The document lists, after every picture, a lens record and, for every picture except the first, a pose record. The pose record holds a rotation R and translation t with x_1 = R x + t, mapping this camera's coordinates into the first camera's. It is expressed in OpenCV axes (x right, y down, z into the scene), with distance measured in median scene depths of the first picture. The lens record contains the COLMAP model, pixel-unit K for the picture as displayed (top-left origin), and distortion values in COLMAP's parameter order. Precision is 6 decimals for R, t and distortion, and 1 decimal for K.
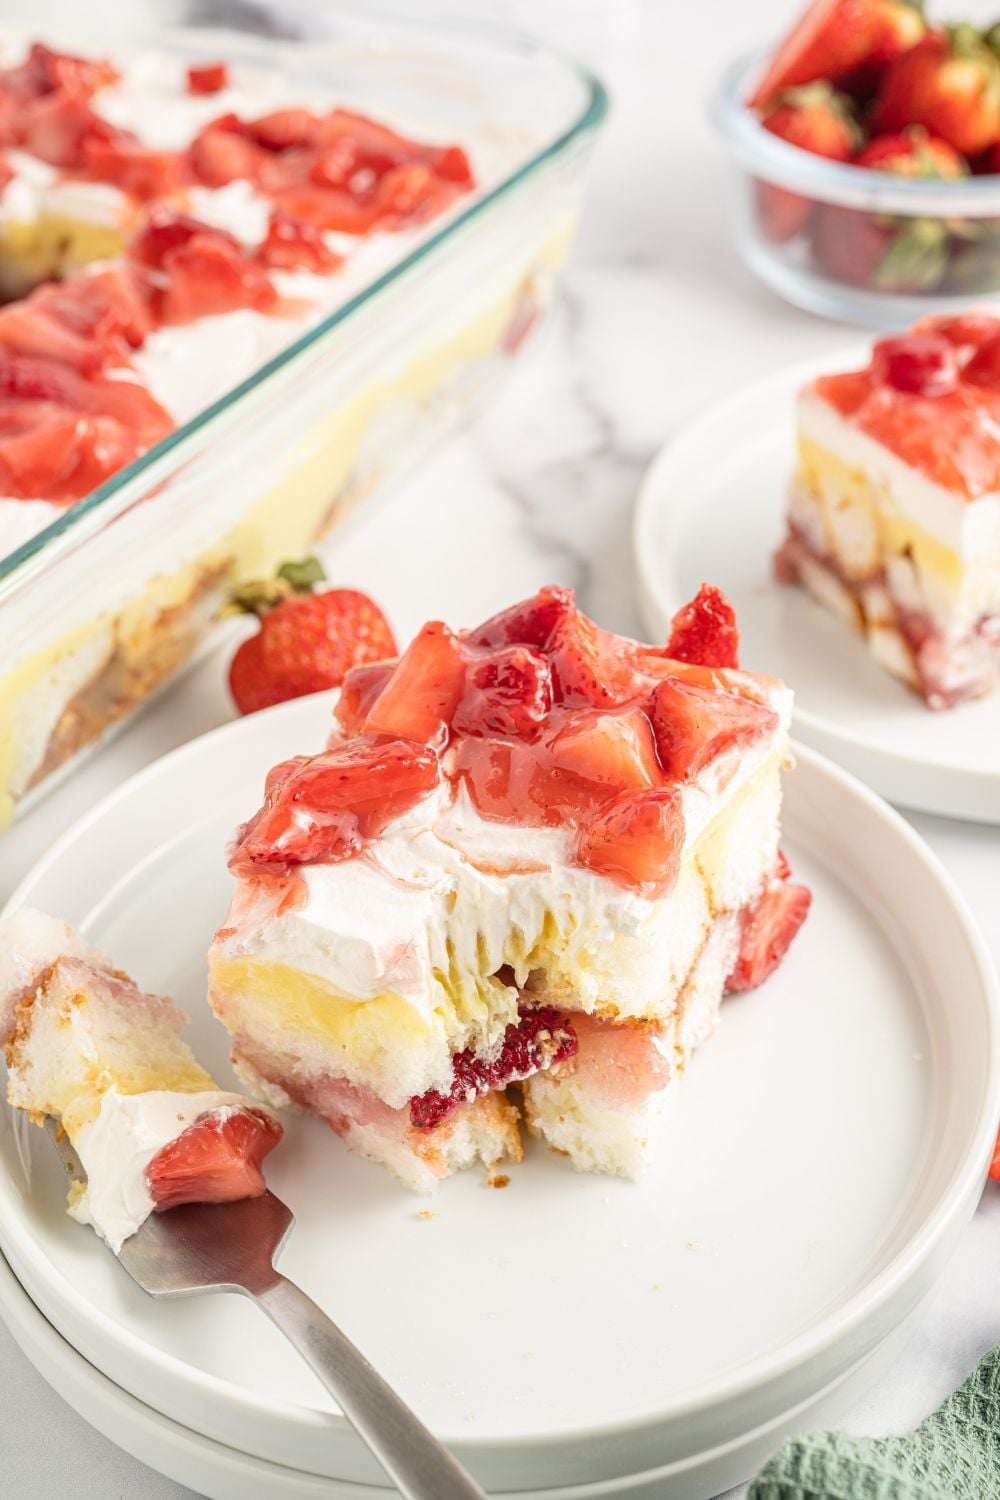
lens RADIAL K [[2429.2, 0, 507.6], [0, 2429.2, 787.9], [0, 0, 1]] dist [0.033796, -0.054111]
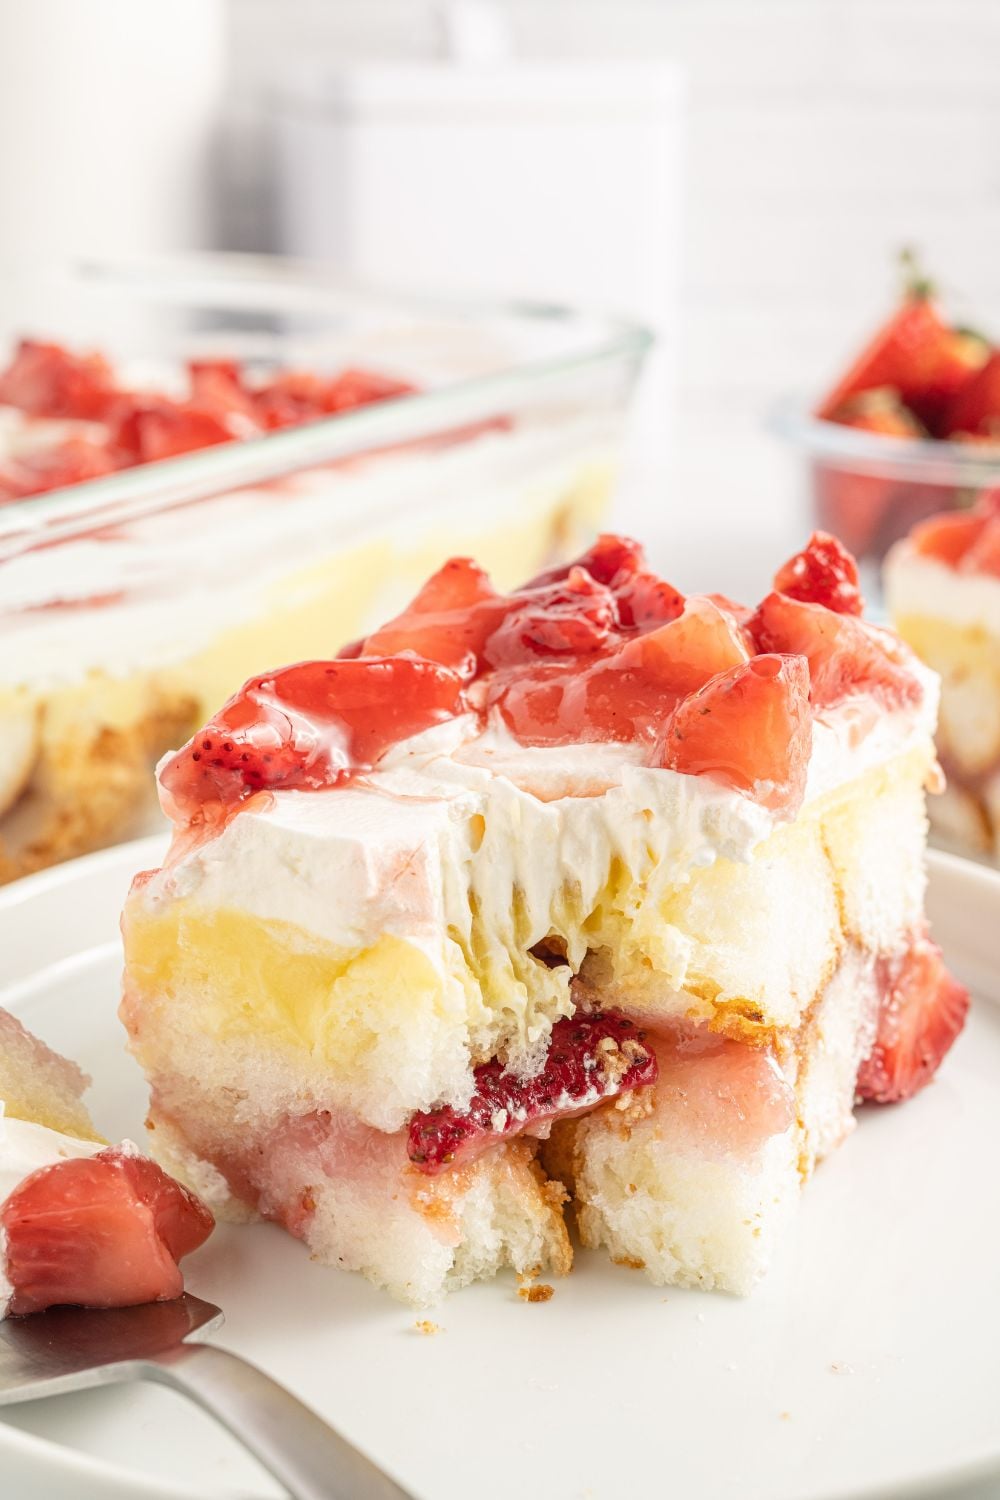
lens RADIAL K [[2429.2, 0, 507.6], [0, 2429.2, 787.9], [0, 0, 1]] dist [0.033796, -0.054111]
pose [[0.999806, 0.019680, -0.000405, -0.014321], [-0.018381, 0.926058, -0.376932, 0.292601], [-0.007043, 0.376867, 0.926241, 0.346147]]
